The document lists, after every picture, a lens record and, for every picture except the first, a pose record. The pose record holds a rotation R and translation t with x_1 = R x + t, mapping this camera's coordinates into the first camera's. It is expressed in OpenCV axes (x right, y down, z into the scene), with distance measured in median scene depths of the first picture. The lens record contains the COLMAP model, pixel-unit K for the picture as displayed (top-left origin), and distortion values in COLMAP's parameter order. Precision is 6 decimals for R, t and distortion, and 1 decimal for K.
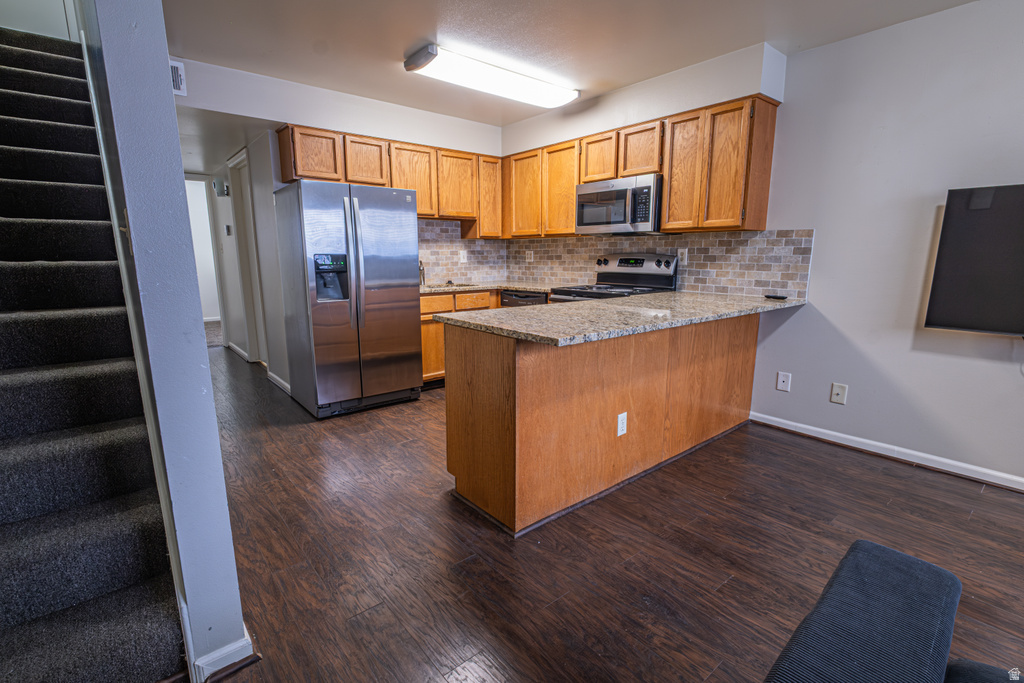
lens RADIAL K [[477.8, 0, 492.0], [0, 477.8, 347.6], [0, 0, 1]] dist [-0.004280, -0.000486]
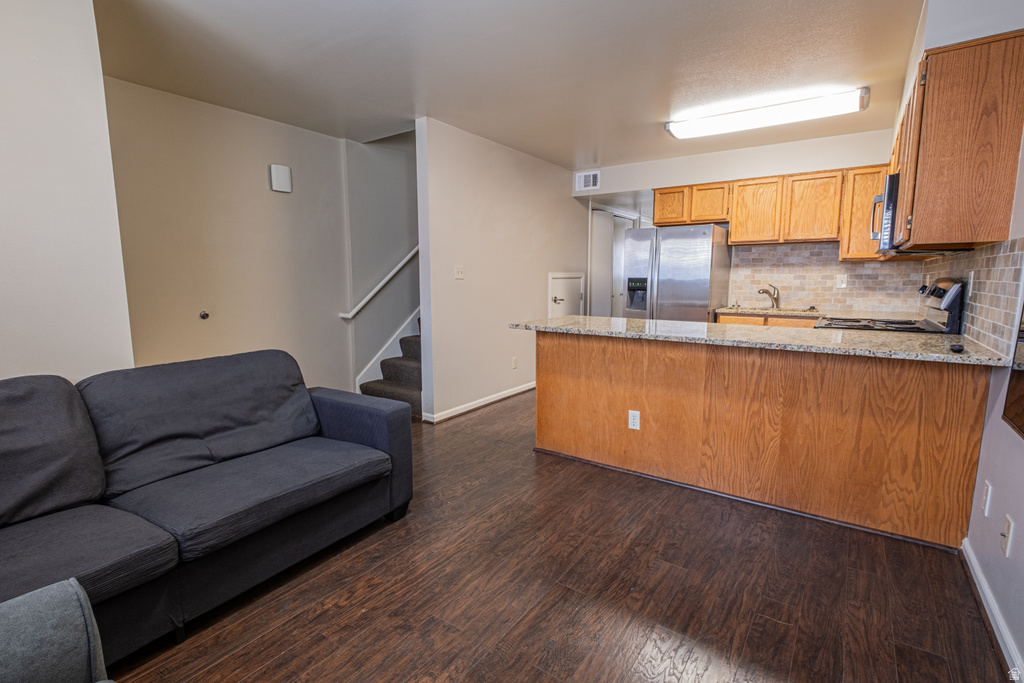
lens RADIAL K [[477.8, 0, 492.0], [0, 477.8, 347.6], [0, 0, 1]] dist [-0.004280, -0.000486]
pose [[0.237117, 0.142328, -0.960999, 1.049733], [-0.188328, 0.977179, 0.098256, -0.052929], [0.953052, 0.157685, 0.258510, 0.261867]]
